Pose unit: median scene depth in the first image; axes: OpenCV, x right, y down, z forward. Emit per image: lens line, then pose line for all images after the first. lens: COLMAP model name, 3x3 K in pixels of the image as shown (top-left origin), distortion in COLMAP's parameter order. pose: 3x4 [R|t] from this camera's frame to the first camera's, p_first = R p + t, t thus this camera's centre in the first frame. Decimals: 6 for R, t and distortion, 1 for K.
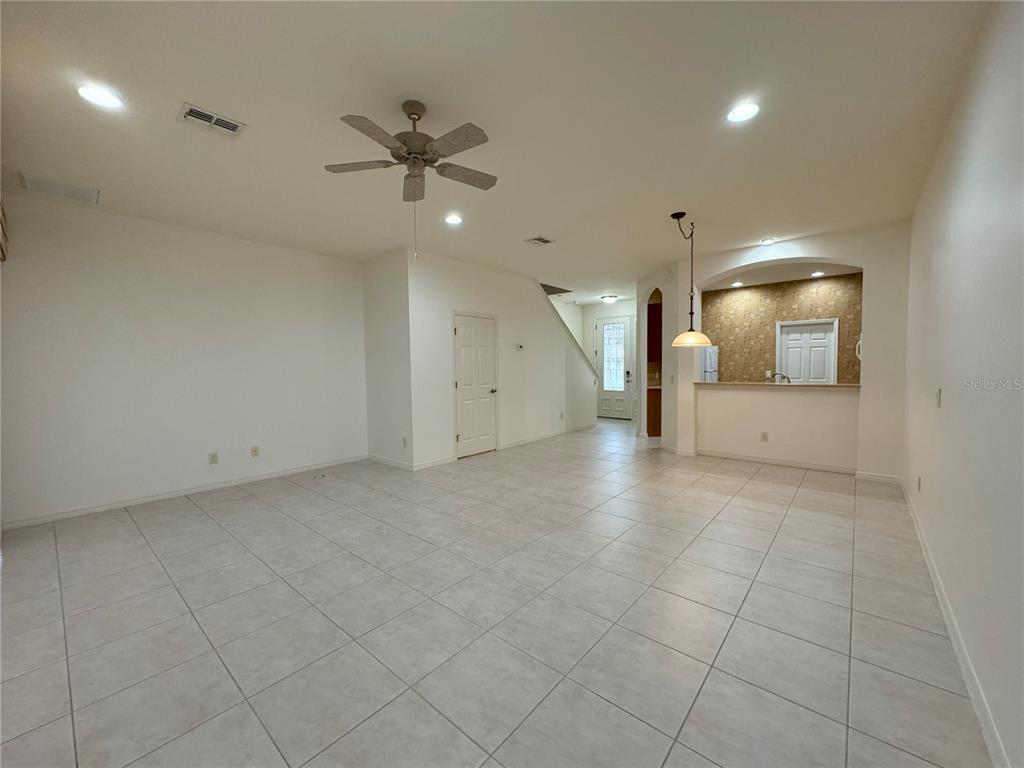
lens RADIAL K [[403.7, 0, 508.0], [0, 403.7, 387.4], [0, 0, 1]] dist [0.001813, -0.000772]
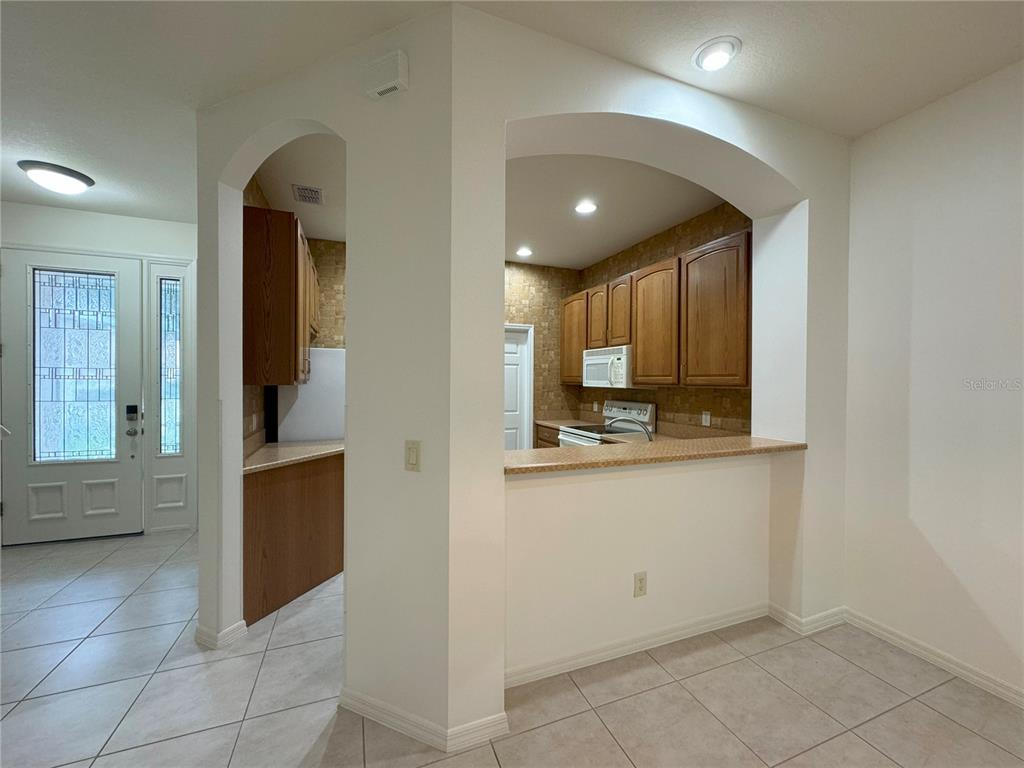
lens RADIAL K [[403.7, 0, 513.3], [0, 403.7, 383.3], [0, 0, 1]] dist [0.001813, -0.000772]
pose [[0.461556, 0.008500, 0.887071, 0.175257], [0.036825, 0.998909, -0.028733, -0.049911], [-0.886347, 0.045928, 0.460739, 0.701326]]
